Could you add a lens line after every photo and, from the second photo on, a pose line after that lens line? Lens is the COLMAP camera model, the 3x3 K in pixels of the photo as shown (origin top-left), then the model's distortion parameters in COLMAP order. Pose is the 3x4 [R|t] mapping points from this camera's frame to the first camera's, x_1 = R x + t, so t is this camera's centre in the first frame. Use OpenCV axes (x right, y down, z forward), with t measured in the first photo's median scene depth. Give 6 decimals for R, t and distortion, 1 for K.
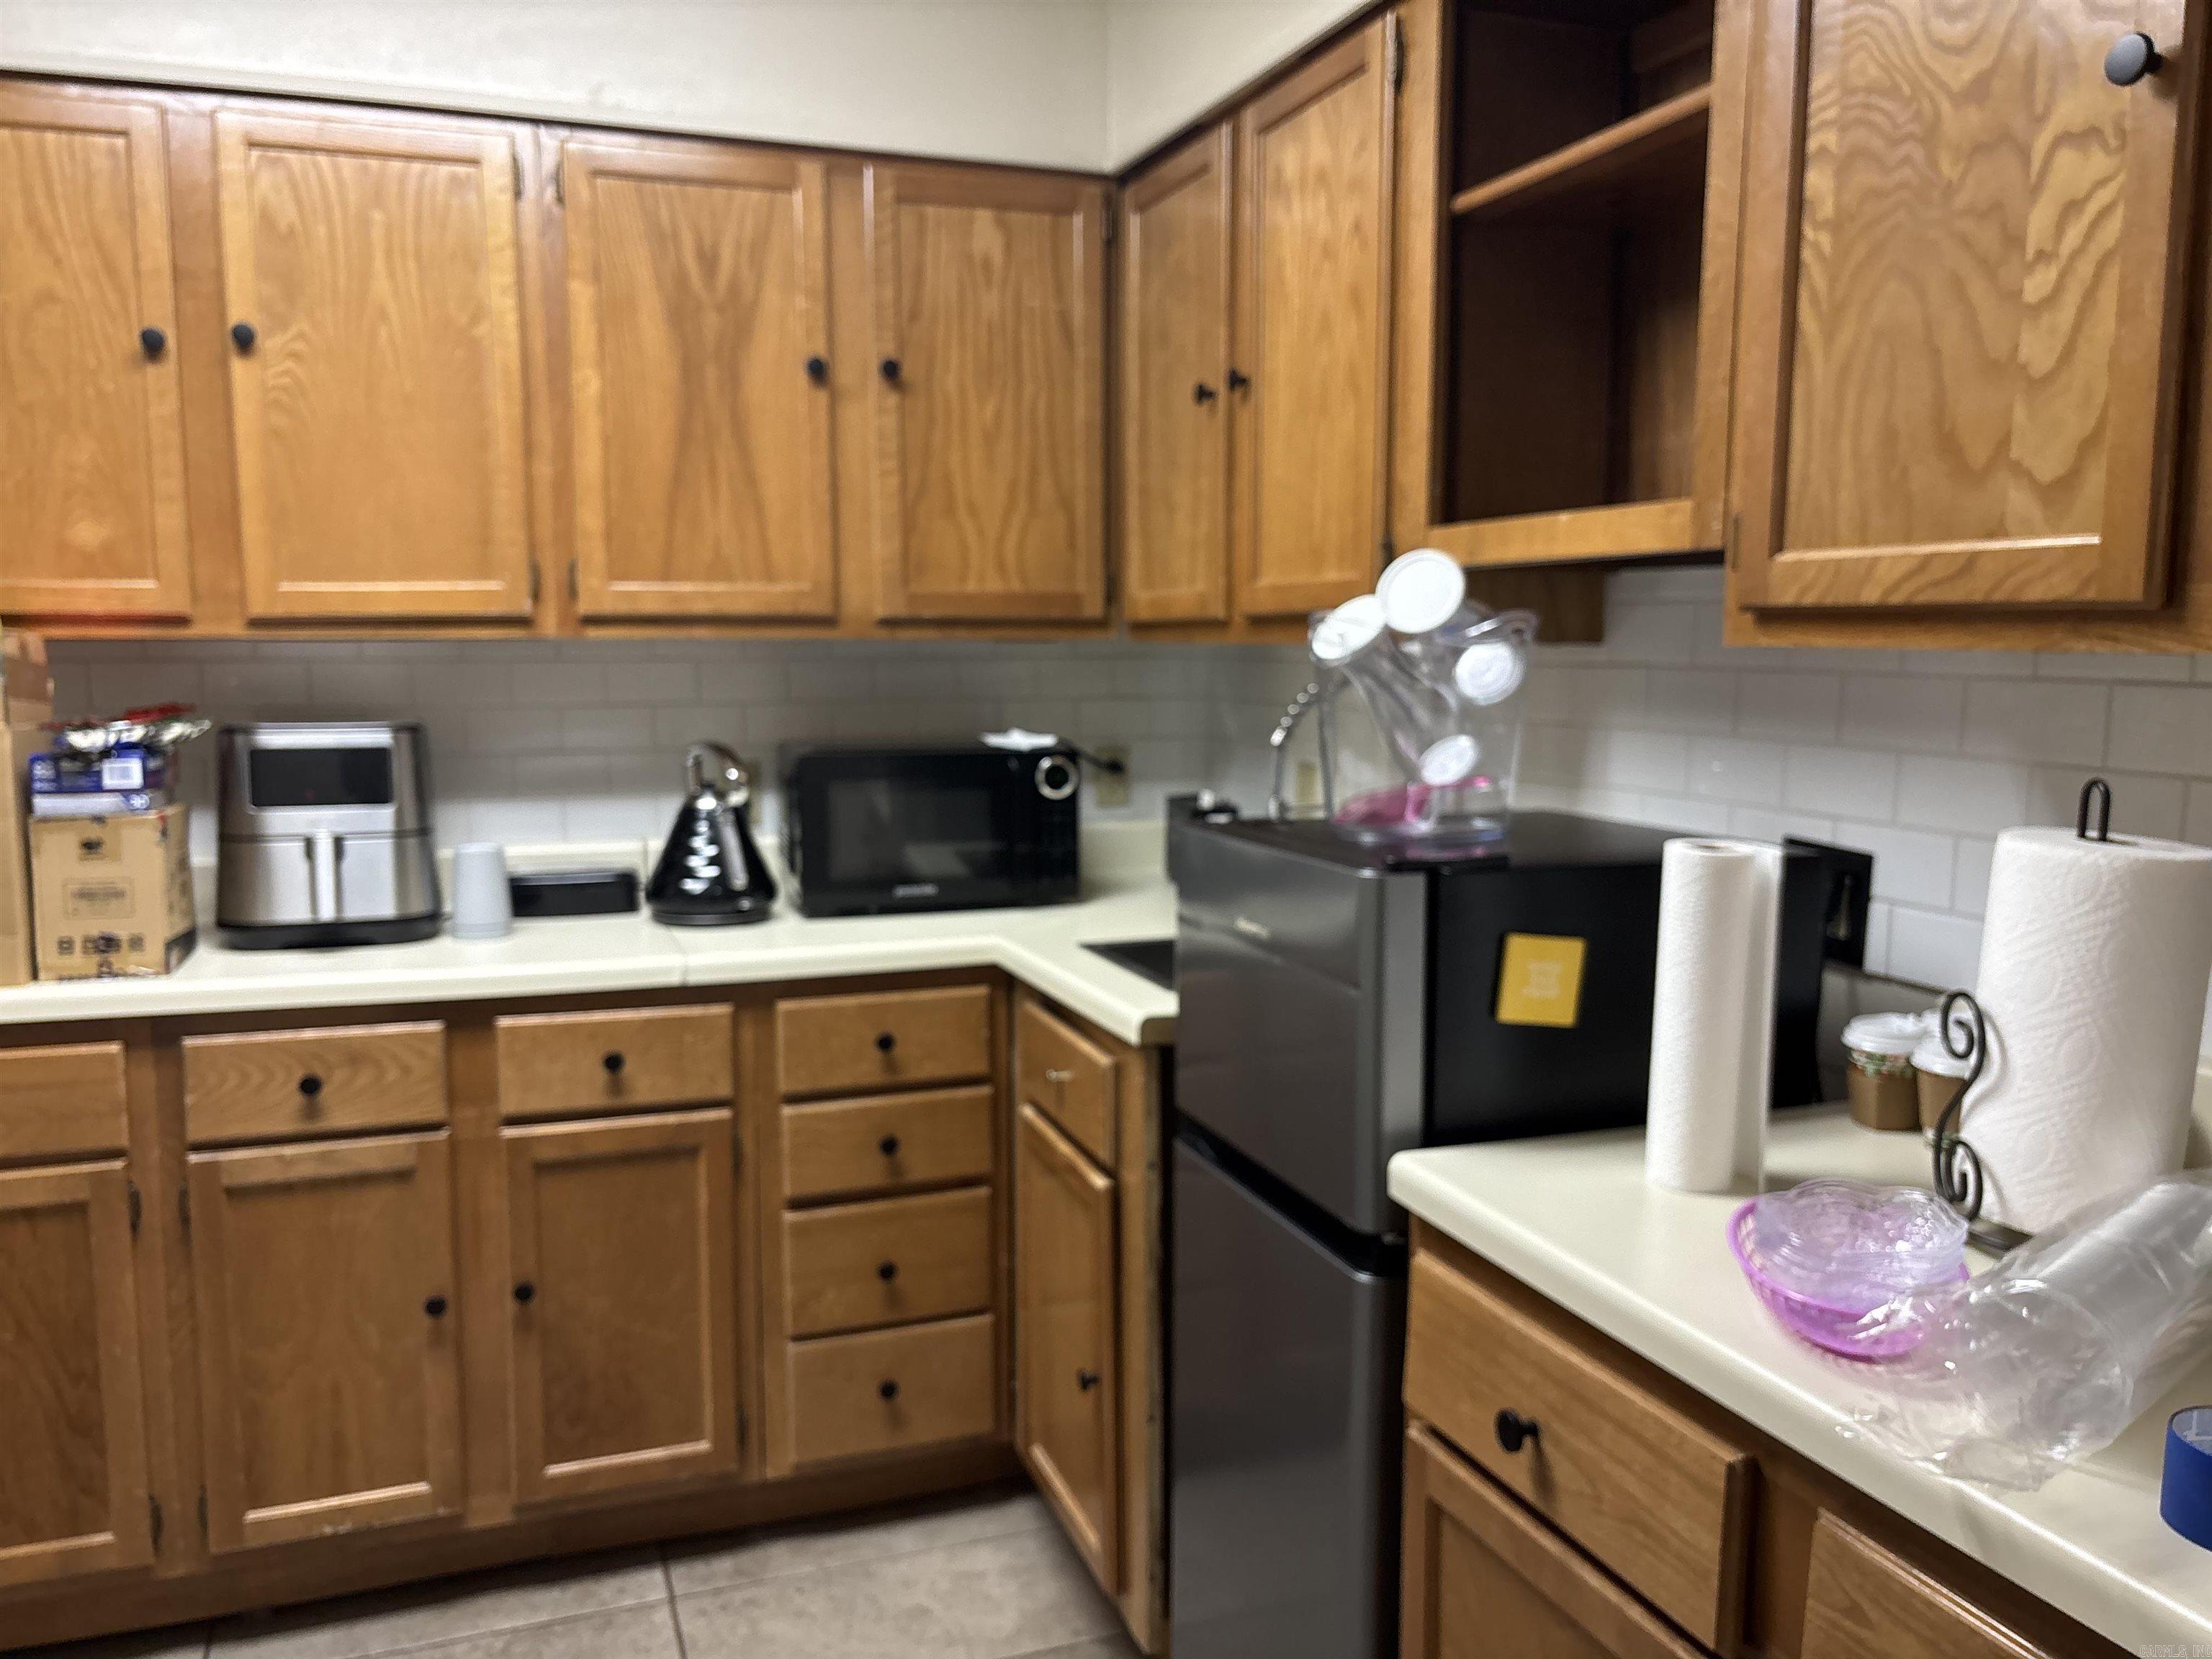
lens RADIAL K [[1687.4, 0, 1109.2], [0, 1687.4, 855.7], [0, 0, 1]] dist [0.013303, -0.004833]
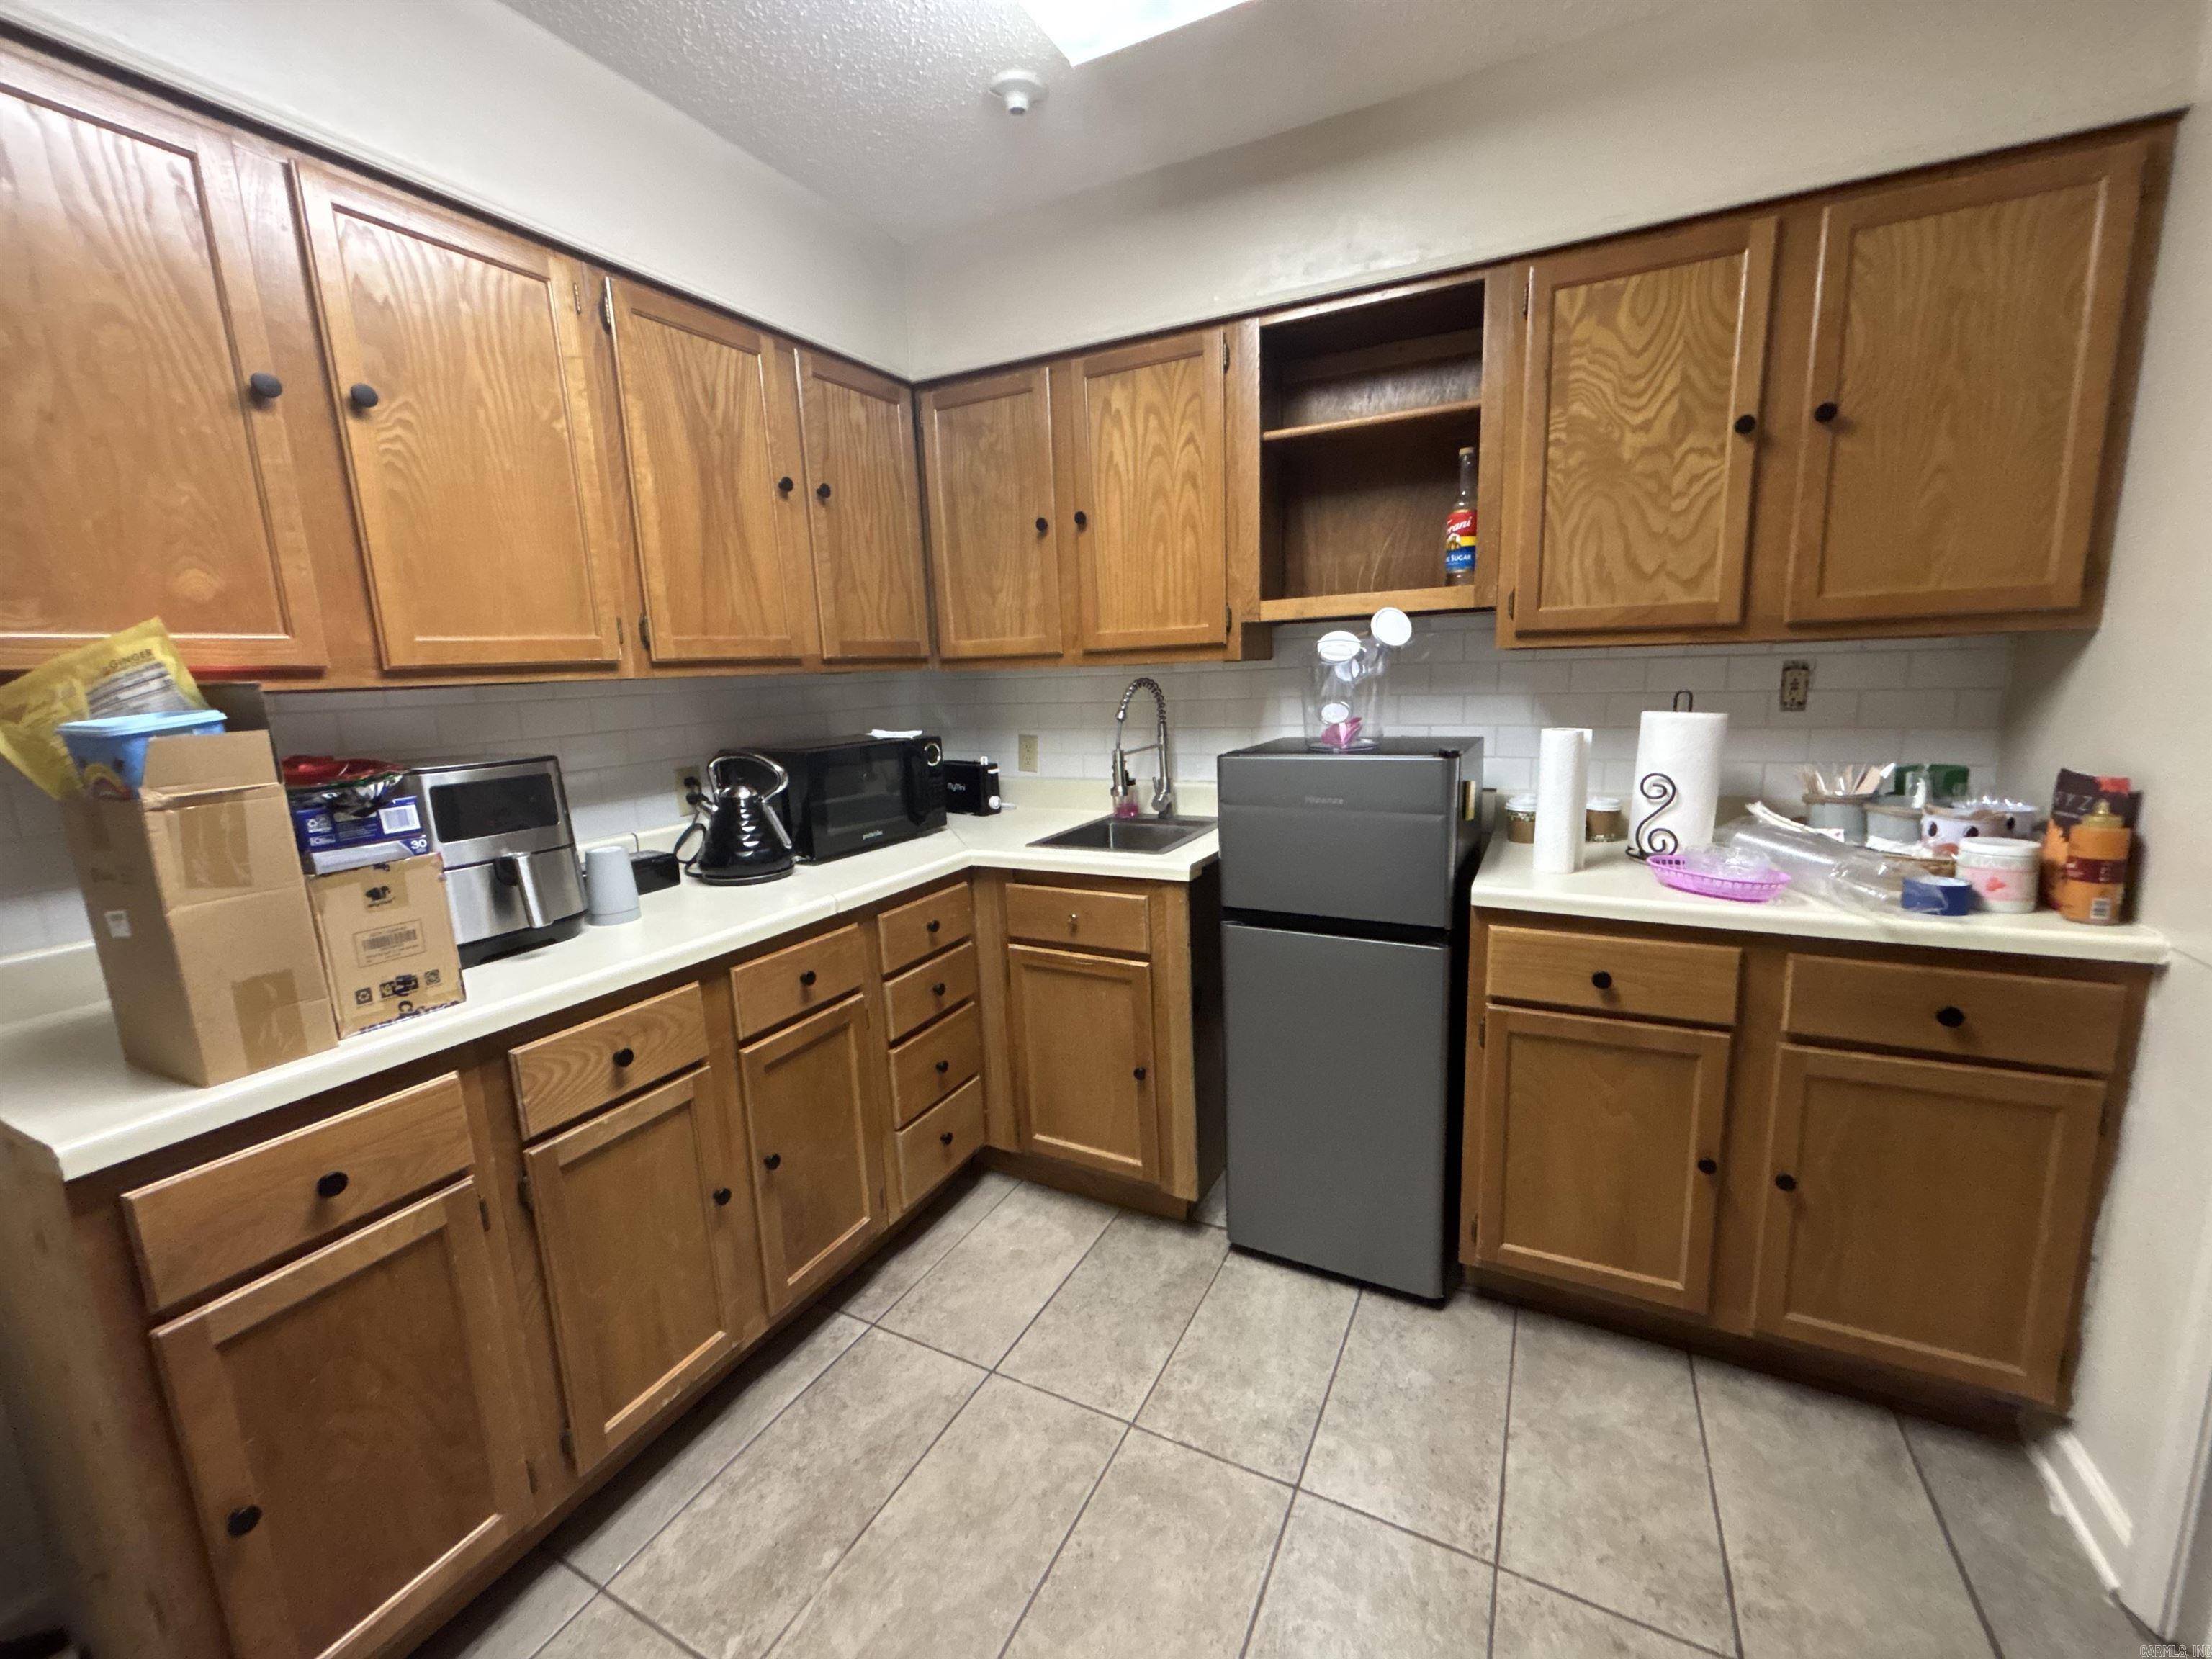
lens RADIAL K [[889.0, 0, 1106.0], [0, 889.0, 829.5], [0, 0, 1]] dist [0.008321, 0.000519]
pose [[0.734759, -0.151181, 0.661266, -0.576443], [0.125045, 0.988328, 0.087012, -0.032794], [-0.666703, 0.018755, 0.745088, 0.283241]]
